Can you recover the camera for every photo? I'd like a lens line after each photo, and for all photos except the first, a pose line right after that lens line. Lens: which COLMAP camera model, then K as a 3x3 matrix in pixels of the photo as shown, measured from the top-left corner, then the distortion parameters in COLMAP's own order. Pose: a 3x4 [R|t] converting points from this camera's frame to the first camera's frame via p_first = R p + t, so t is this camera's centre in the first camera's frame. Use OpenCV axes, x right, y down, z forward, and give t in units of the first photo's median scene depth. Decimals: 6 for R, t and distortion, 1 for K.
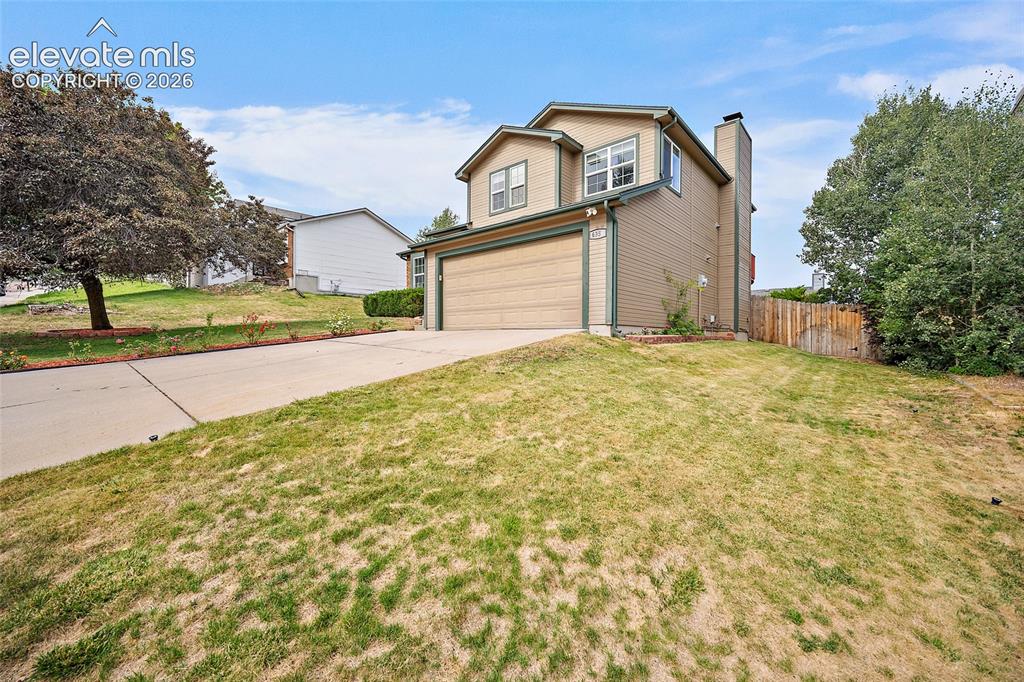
lens RADIAL K [[404.5, 0, 512.7], [0, 404.5, 338.1], [0, 0, 1]] dist [-0.000593, -0.000116]
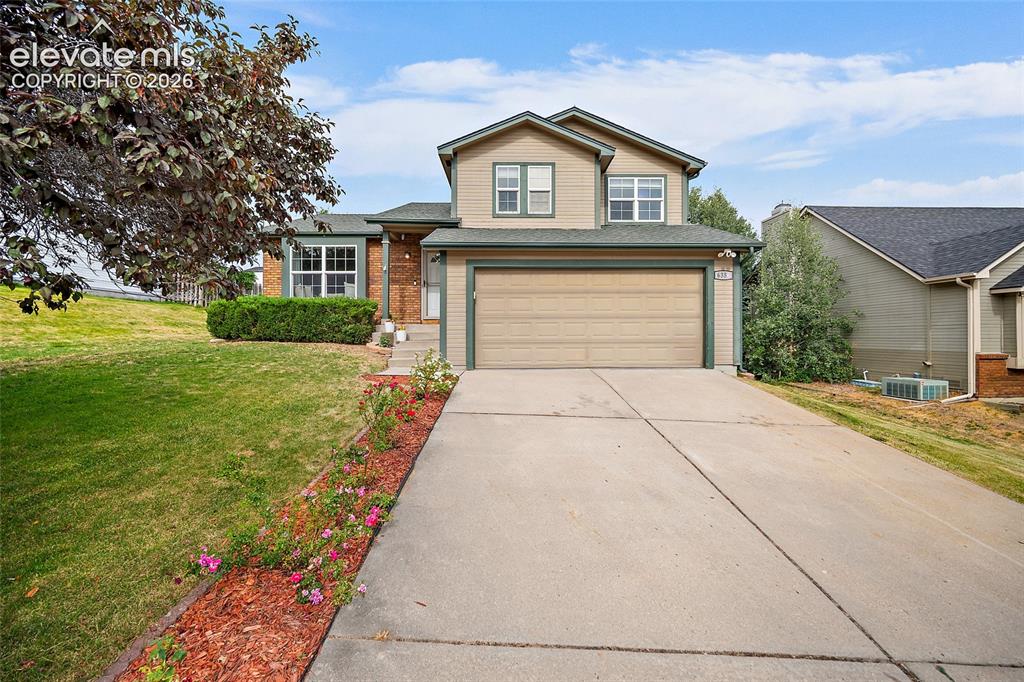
lens RADIAL K [[404.5, 0, 512.7], [0, 404.5, 338.1], [0, 0, 1]] dist [-0.000593, -0.000116]
pose [[0.736975, -0.008584, 0.675865, -0.617295], [0.006808, 0.999963, 0.005276, -0.077422], [-0.675886, 0.000713, 0.737006, 0.434445]]
